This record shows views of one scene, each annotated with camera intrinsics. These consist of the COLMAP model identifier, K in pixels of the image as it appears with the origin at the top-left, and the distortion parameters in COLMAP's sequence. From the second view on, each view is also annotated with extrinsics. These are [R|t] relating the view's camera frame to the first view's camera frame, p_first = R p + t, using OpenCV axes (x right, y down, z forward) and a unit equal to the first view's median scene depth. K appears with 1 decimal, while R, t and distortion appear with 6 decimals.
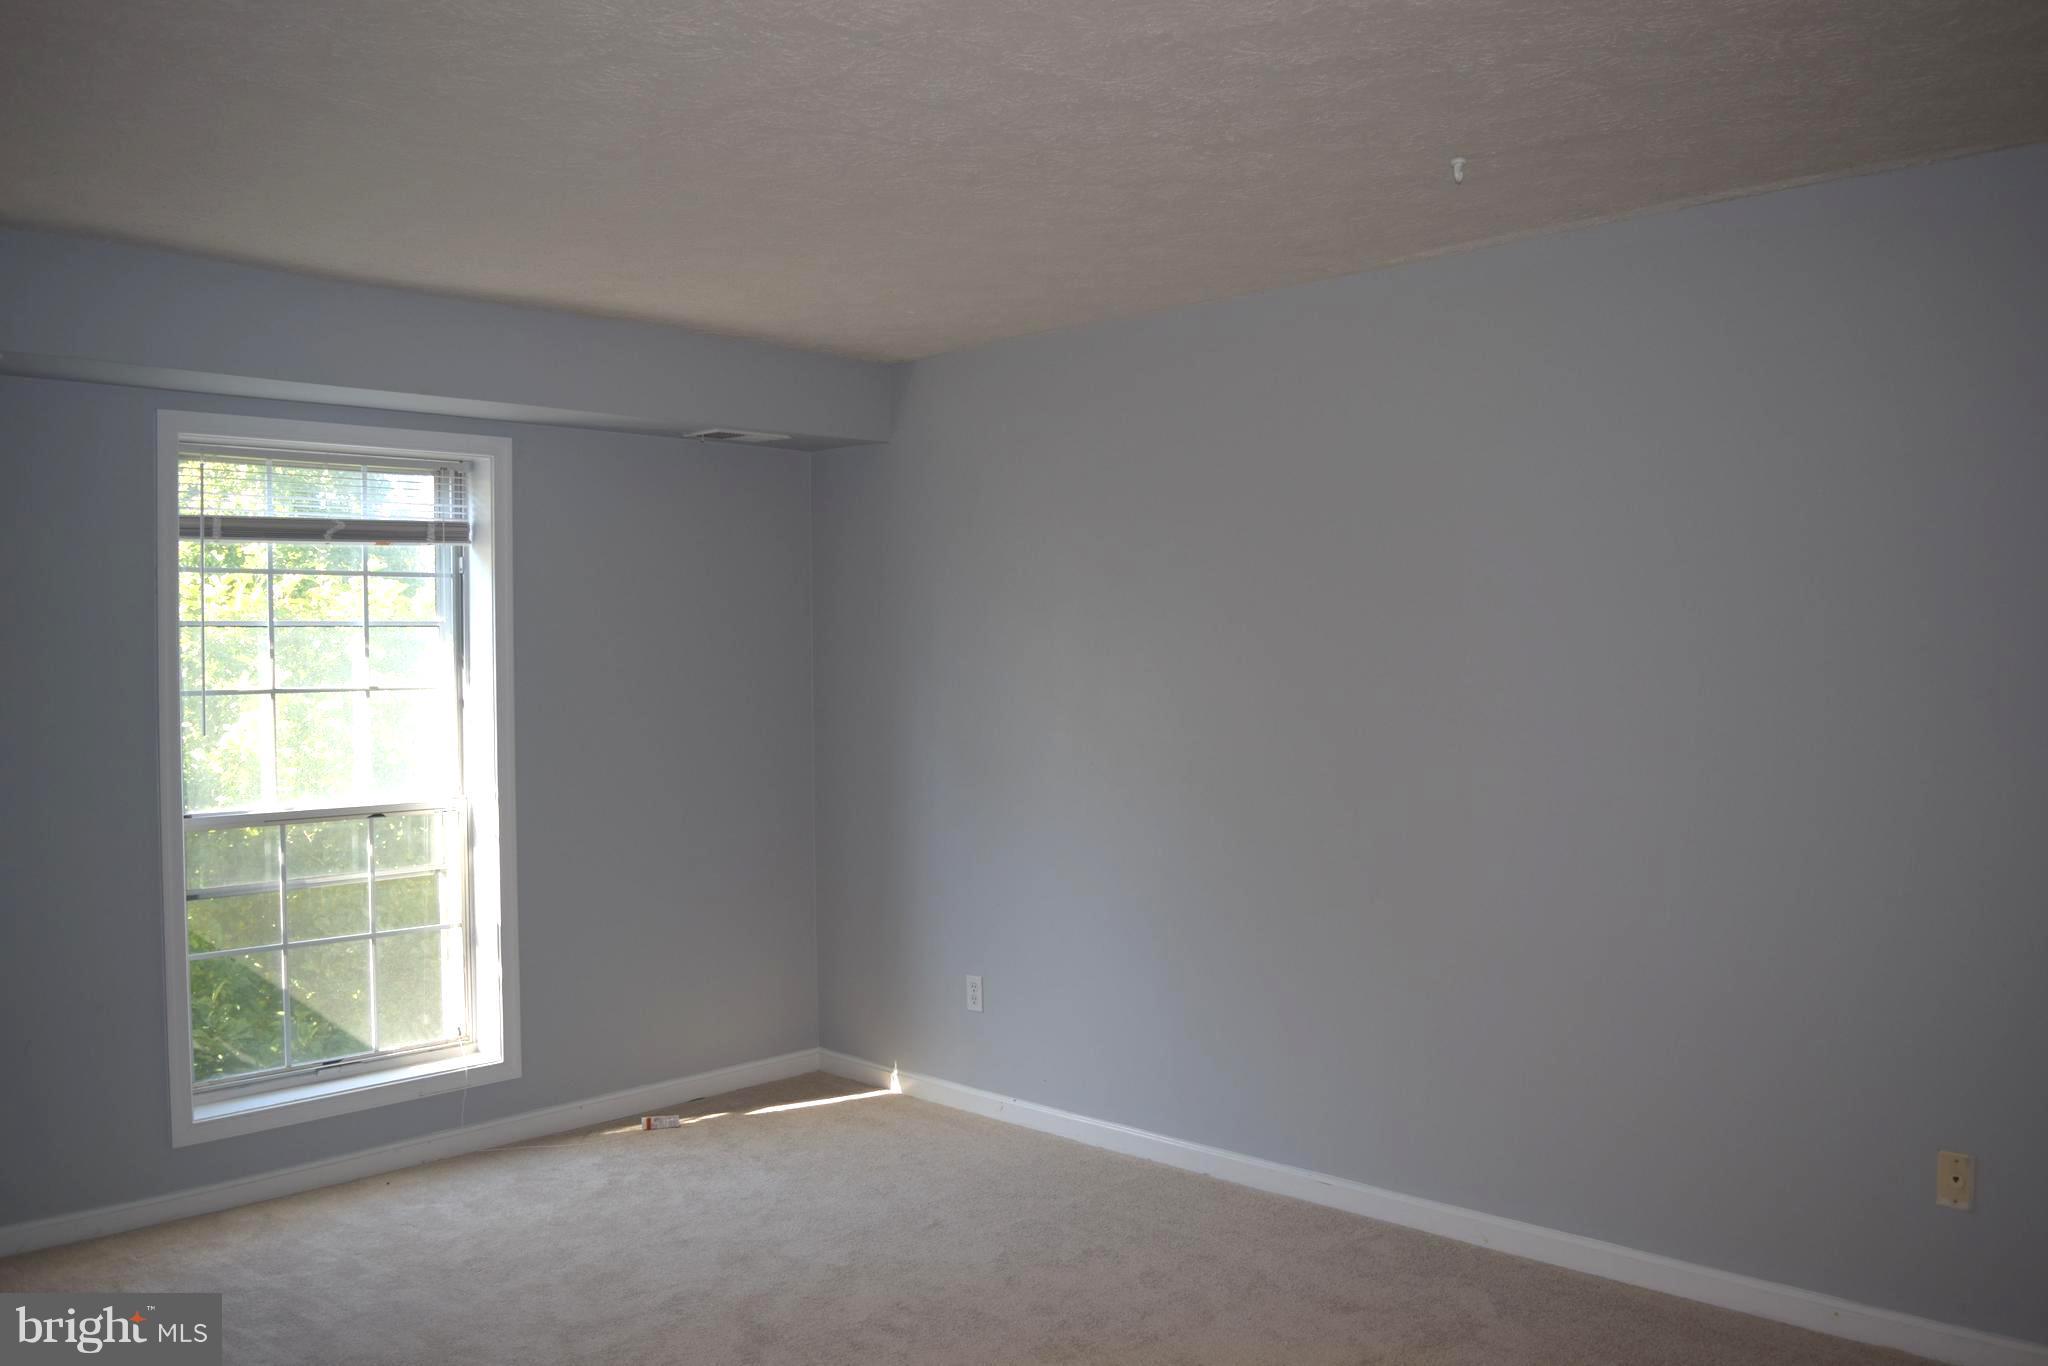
lens RADIAL K [[1617.6, 0, 1038.1], [0, 1617.6, 686.4], [0, 0, 1]] dist [-0.094712, 0.022488]
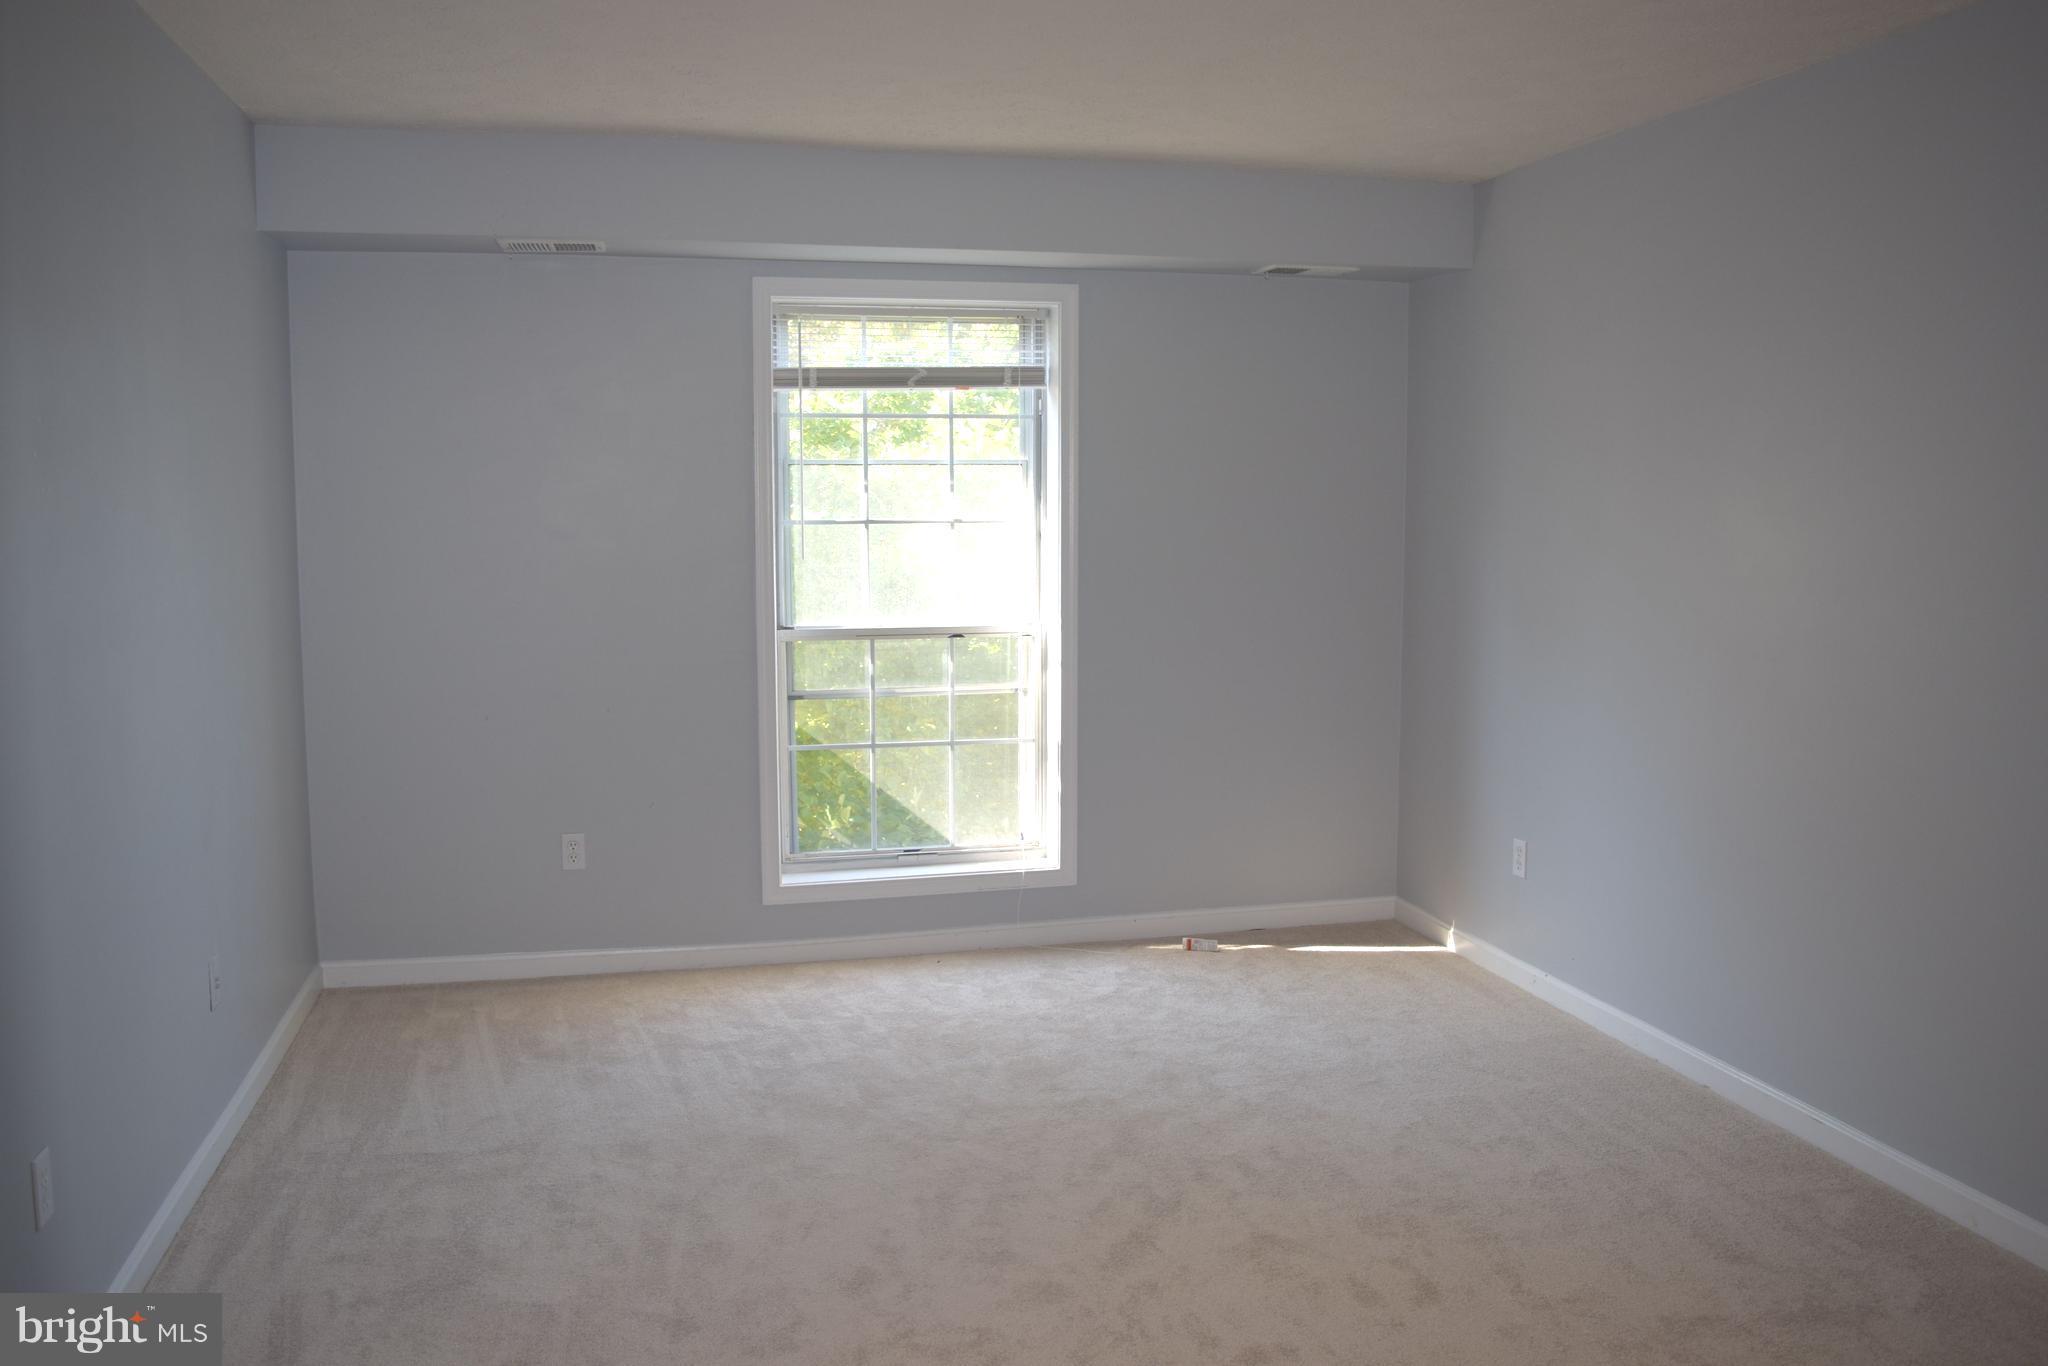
lens RADIAL K [[1617.6, 0, 1029.2], [0, 1617.6, 675.5], [0, 0, 1]] dist [-0.094712, 0.022488]
pose [[0.847921, 0.065579, -0.526050, 0.220776], [-0.018119, 0.995324, 0.094875, 0.000825], [0.529812, -0.070915, 0.845145, 0.070556]]
